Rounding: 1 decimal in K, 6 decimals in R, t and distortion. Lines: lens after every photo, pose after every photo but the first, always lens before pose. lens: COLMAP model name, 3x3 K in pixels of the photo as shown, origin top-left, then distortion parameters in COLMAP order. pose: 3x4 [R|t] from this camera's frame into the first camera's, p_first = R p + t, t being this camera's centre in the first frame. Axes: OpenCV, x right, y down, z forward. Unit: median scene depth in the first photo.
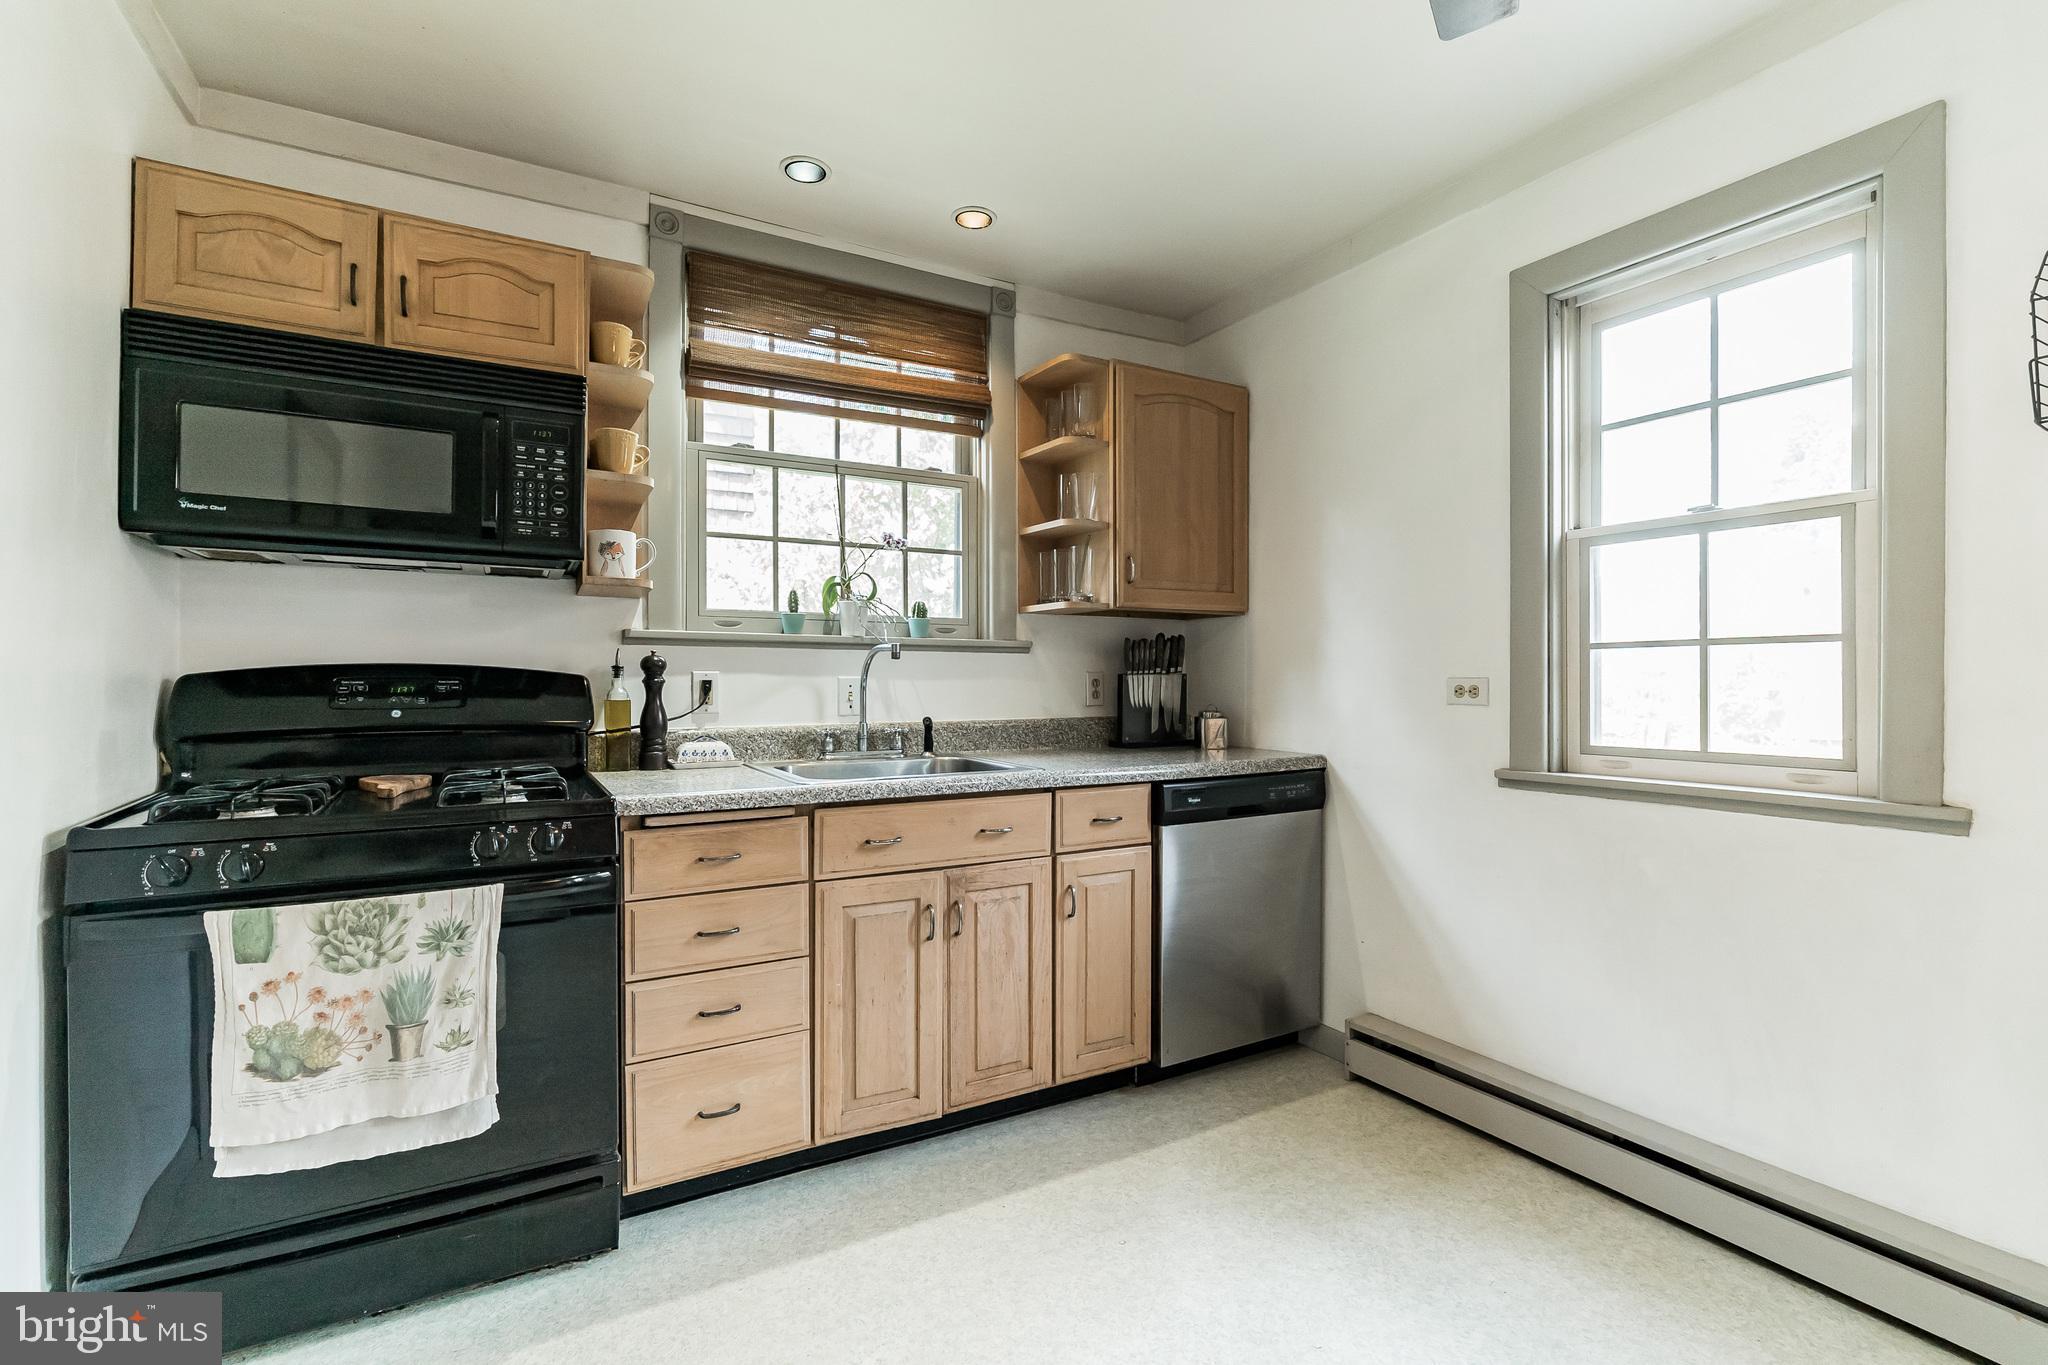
lens RADIAL K [[931.8, 0, 1036.5], [0, 931.8, 679.8], [0, 0, 1]] dist [0.000005, 0.000134]
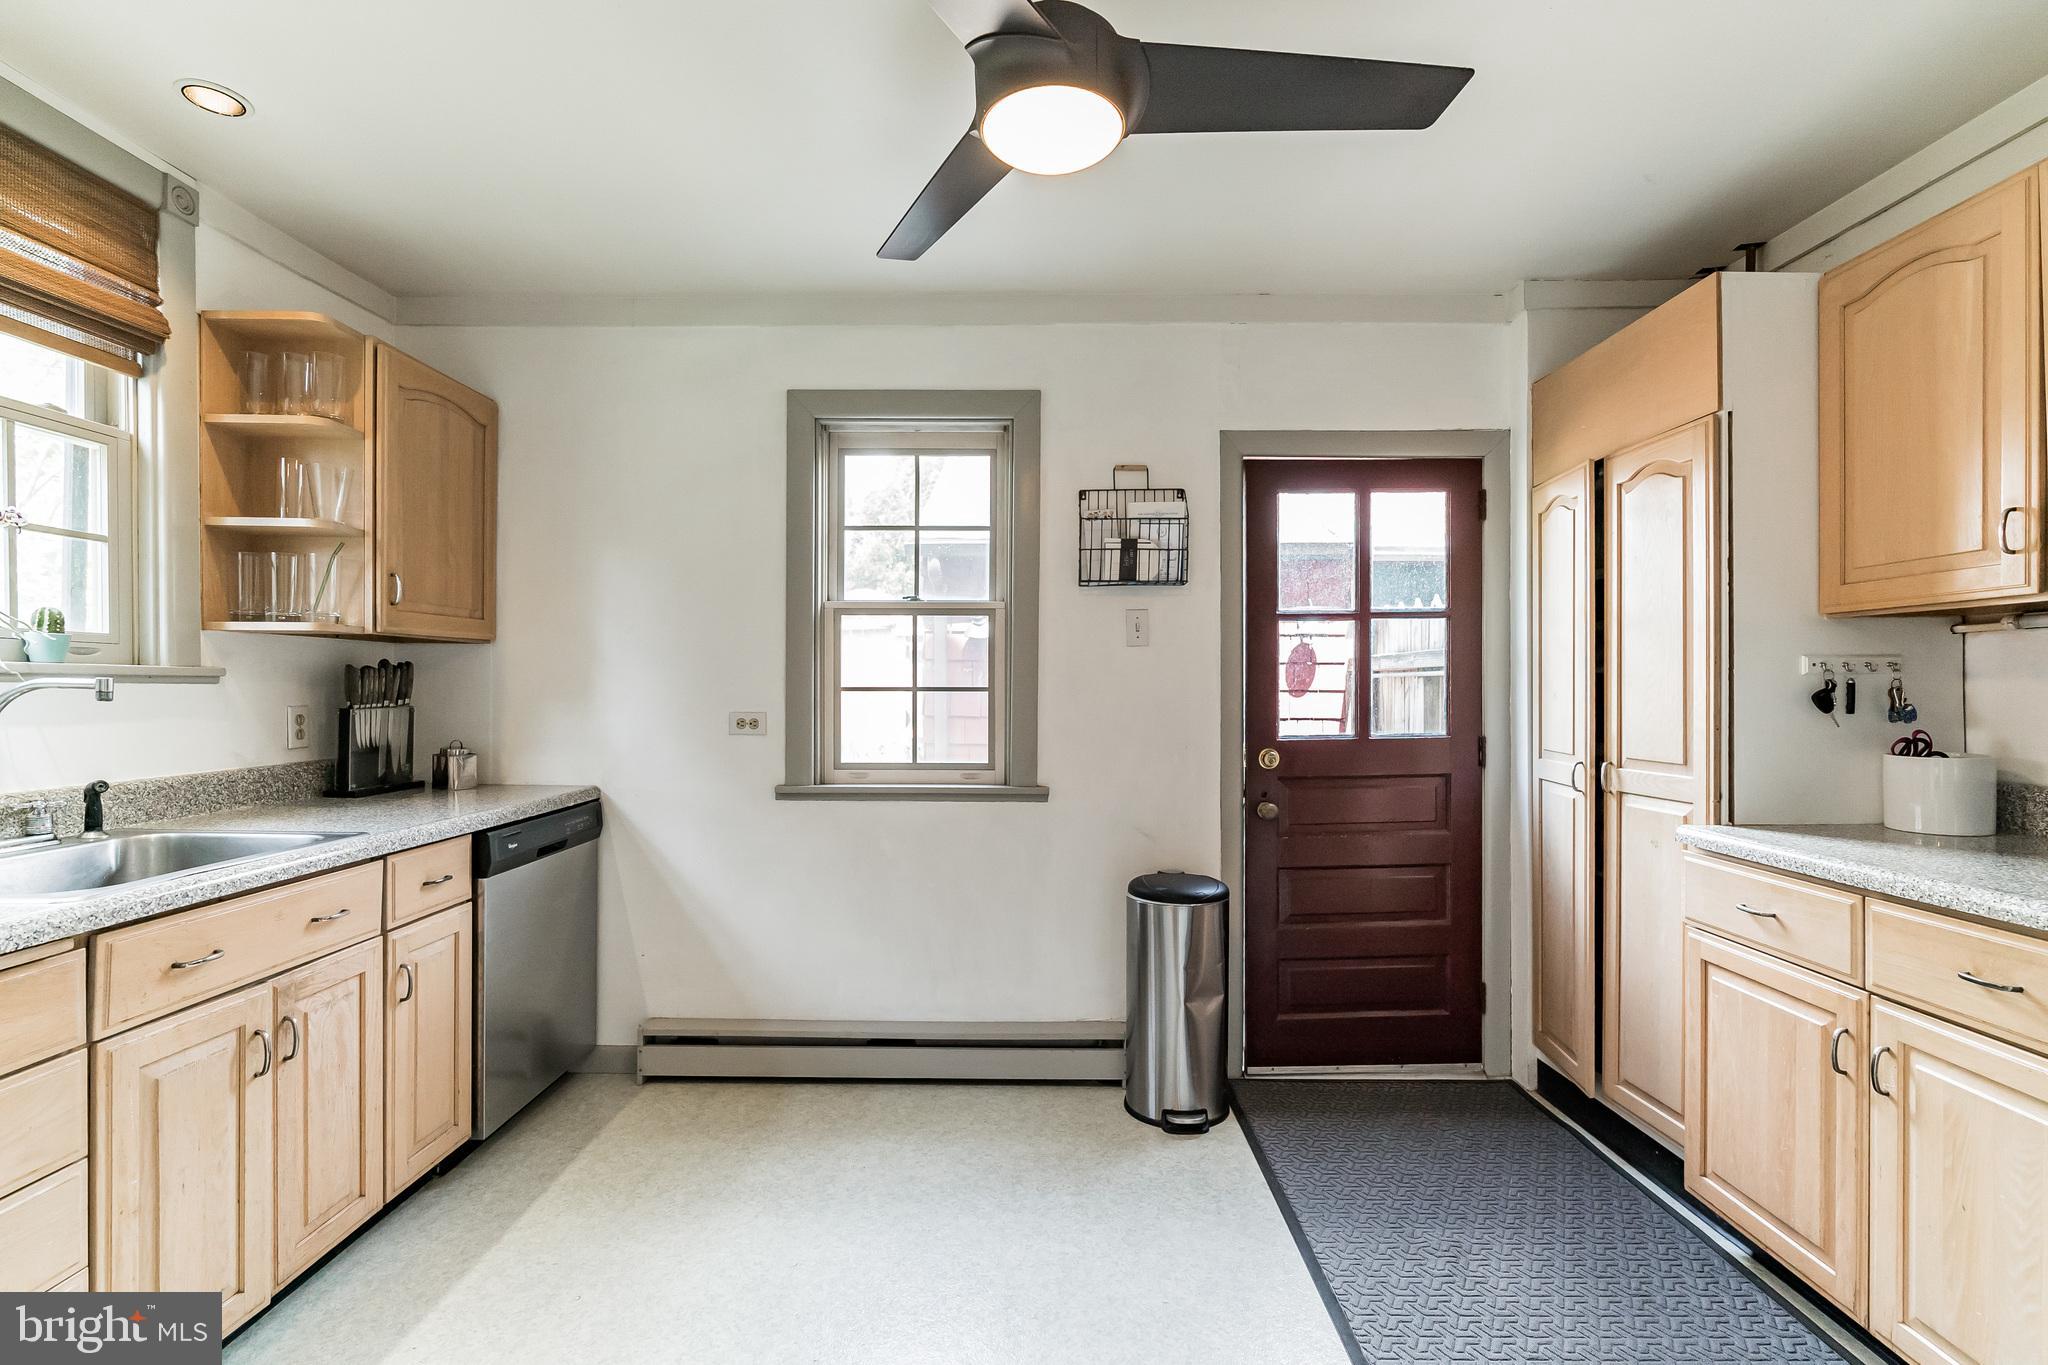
lens RADIAL K [[953.3, 0, 1016.1], [0, 953.3, 693.3], [0, 0, 1]] dist [-0.000138, 0.000887]
pose [[0.510482, -0.002804, 0.859884, -0.427001], [-0.006712, 0.999951, 0.007245, -0.038482], [-0.859862, -0.009470, 0.510438, 0.071193]]
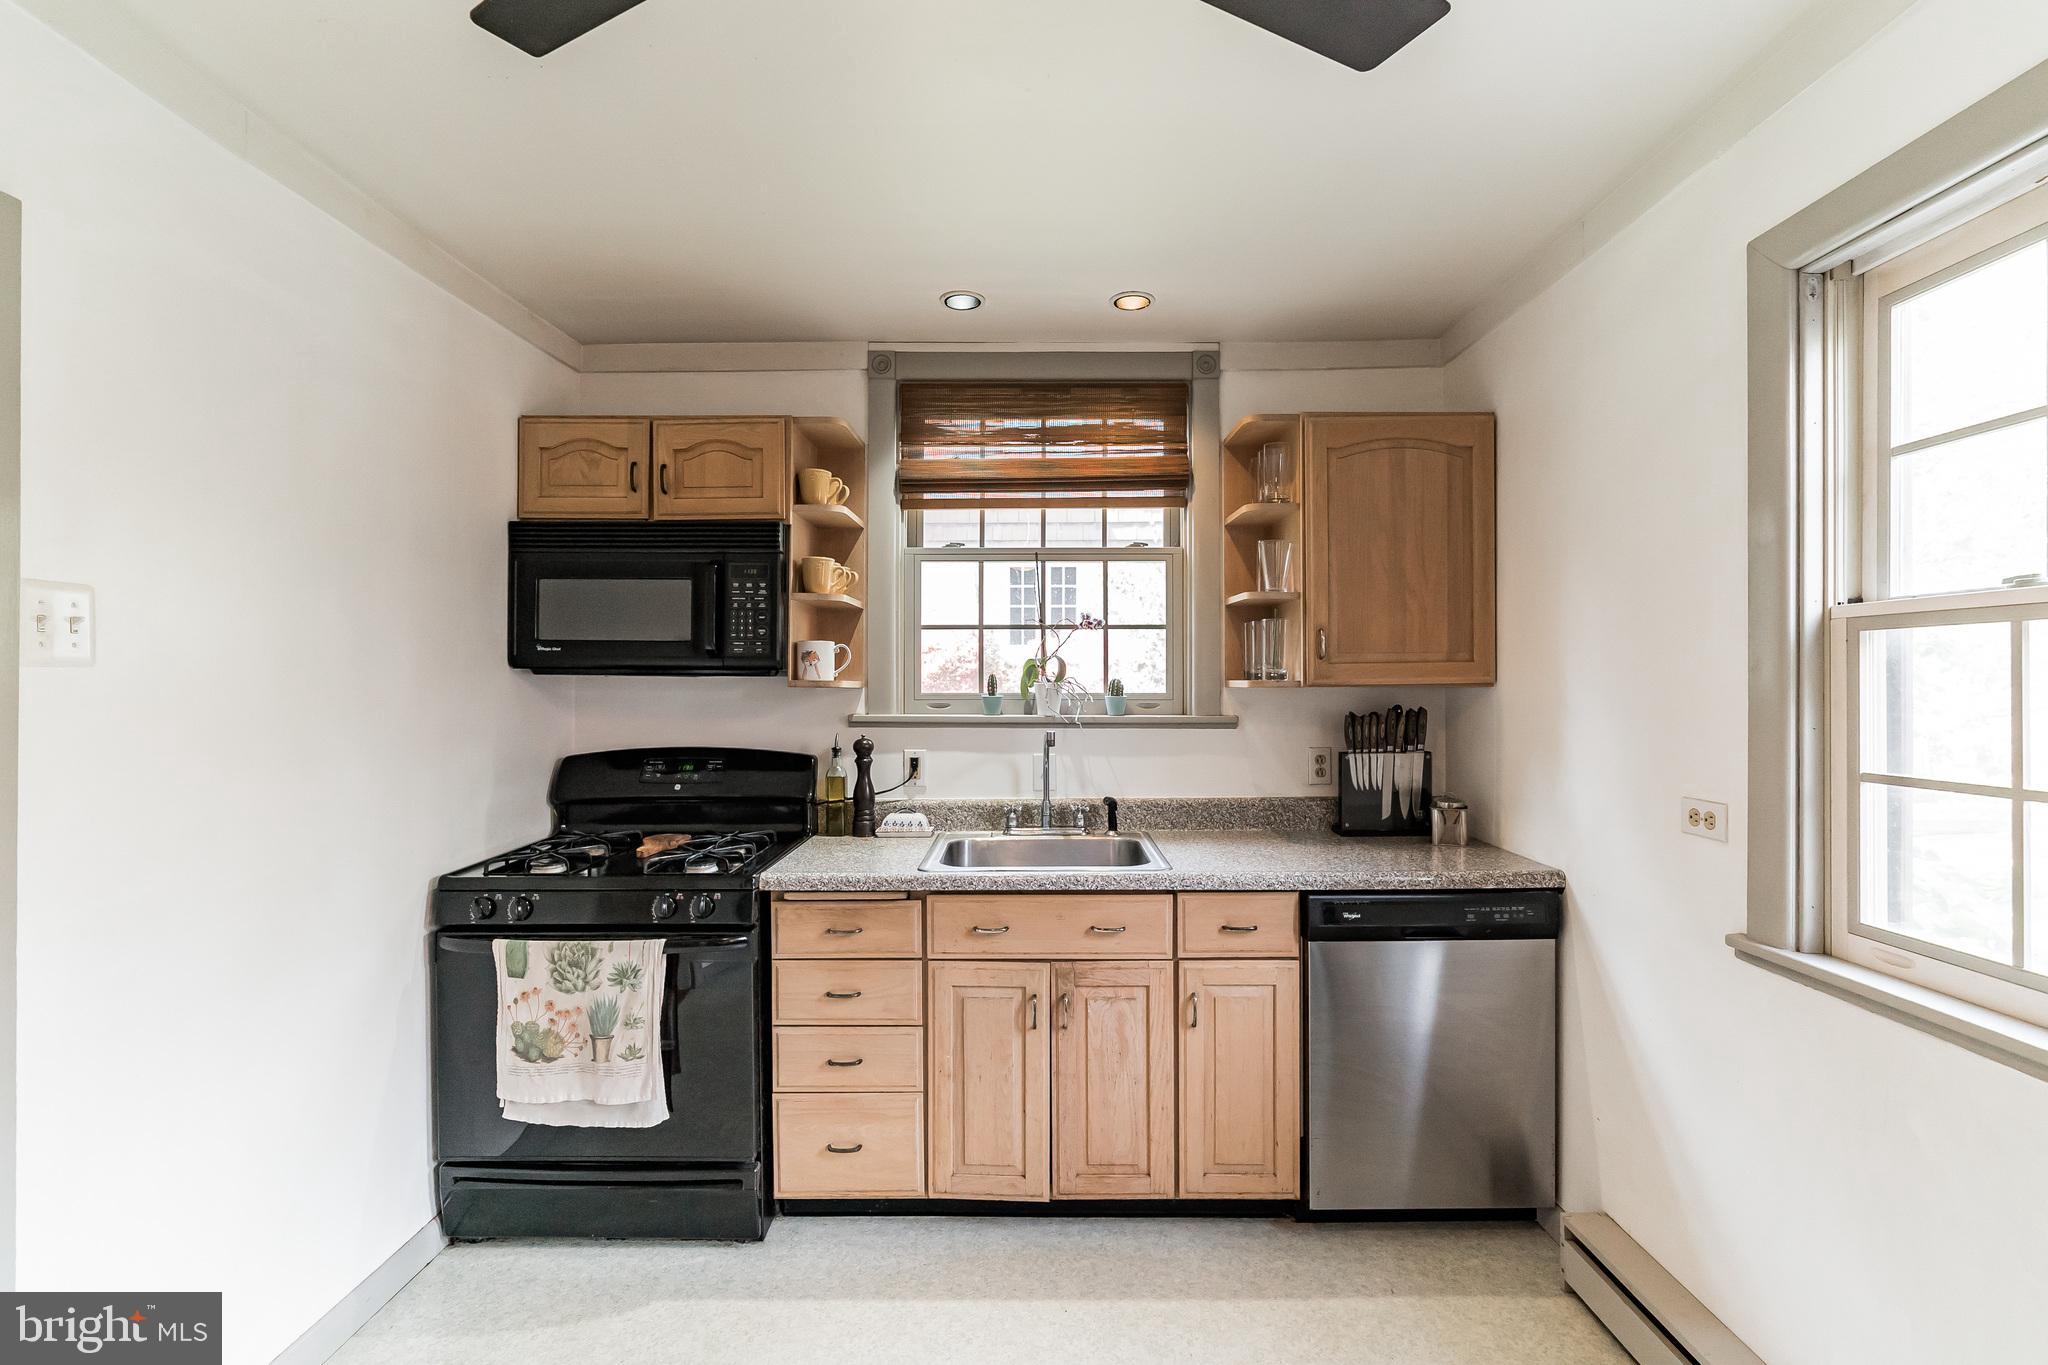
lens RADIAL K [[940.2, 0, 1054.8], [0, 940.2, 678.1], [0, 0, 1]] dist [-0.001722, 0.000767]
pose [[0.861093, -0.003460, -0.508436, 0.402189], [0.005248, 0.999984, 0.002082, -0.104198], [0.508420, -0.004461, 0.861097, 0.101303]]
